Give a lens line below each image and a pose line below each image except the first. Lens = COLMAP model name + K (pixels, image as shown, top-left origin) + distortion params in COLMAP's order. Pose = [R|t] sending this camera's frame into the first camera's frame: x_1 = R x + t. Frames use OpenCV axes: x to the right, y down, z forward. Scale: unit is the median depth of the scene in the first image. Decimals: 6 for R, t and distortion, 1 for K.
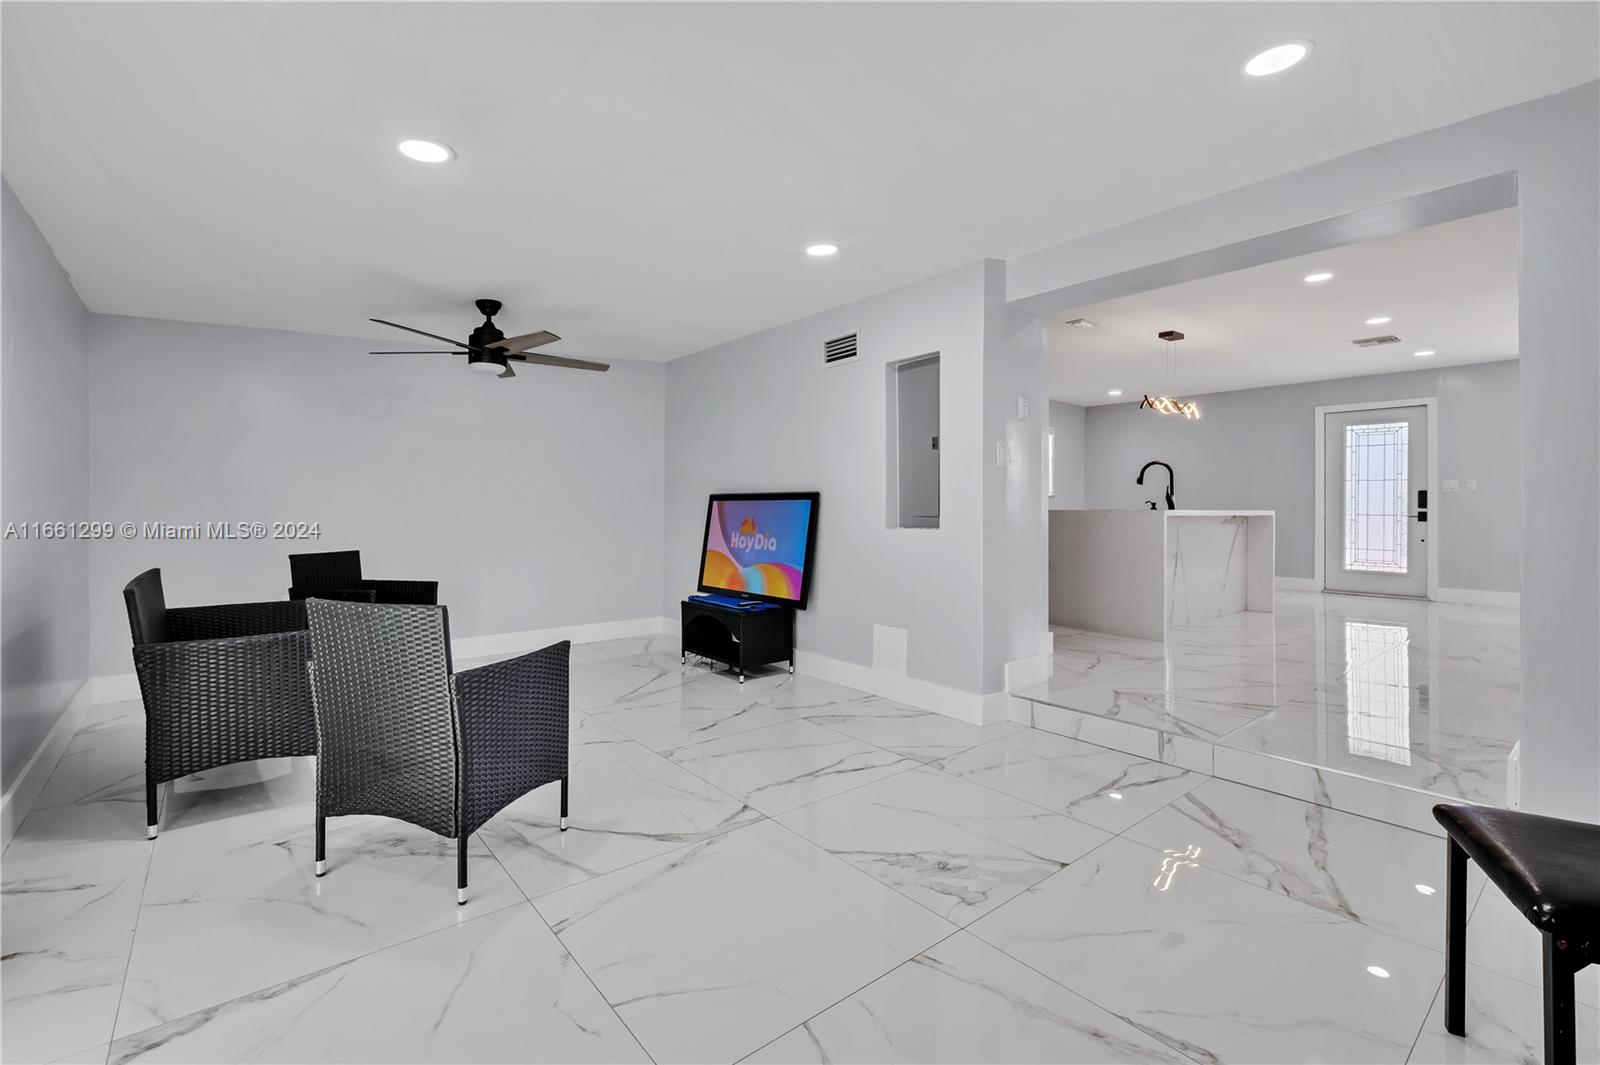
lens RADIAL K [[700.8, 0, 800.9], [0, 700.8, 511.8], [0, 0, 1]] dist [-0.001170, -0.000399]
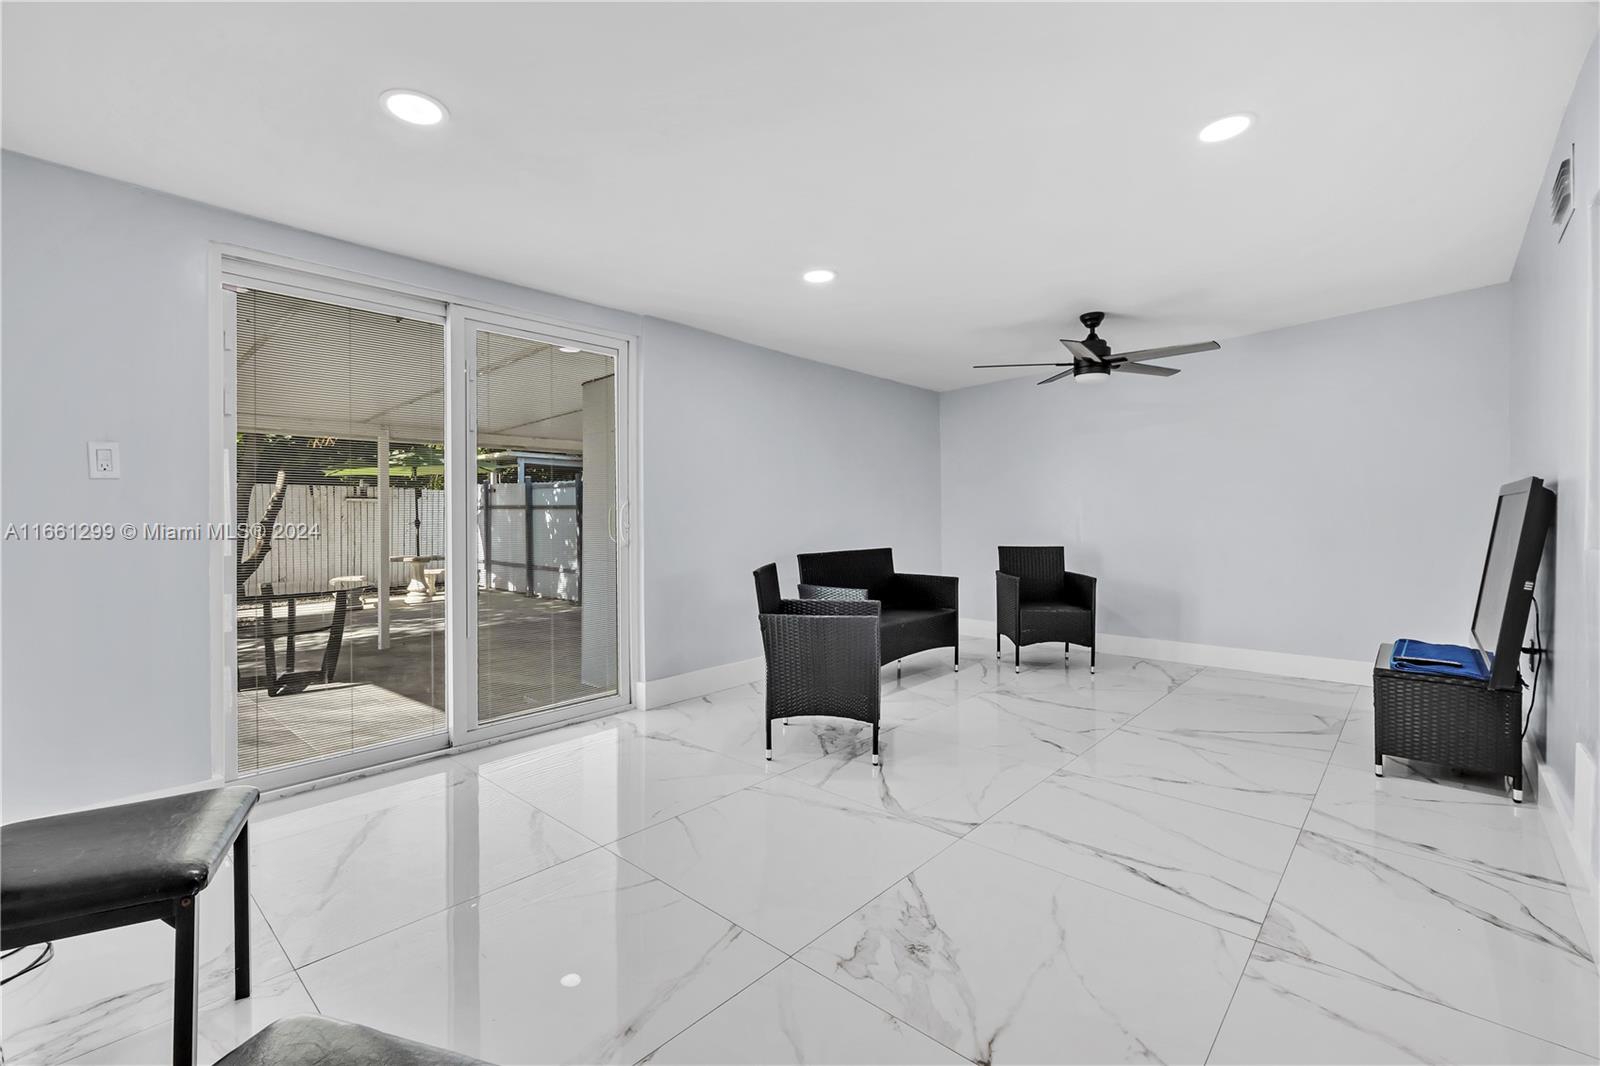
lens RADIAL K [[703.9, 0, 800.0], [0, 703.9, 533.0], [0, 0, 1]] dist [-0.000937, -0.000297]
pose [[0.145548, 0.028114, -0.988952, 0.730708], [-0.001001, 0.999600, 0.028269, -0.003151], [0.989351, -0.003124, 0.145518, 0.552415]]
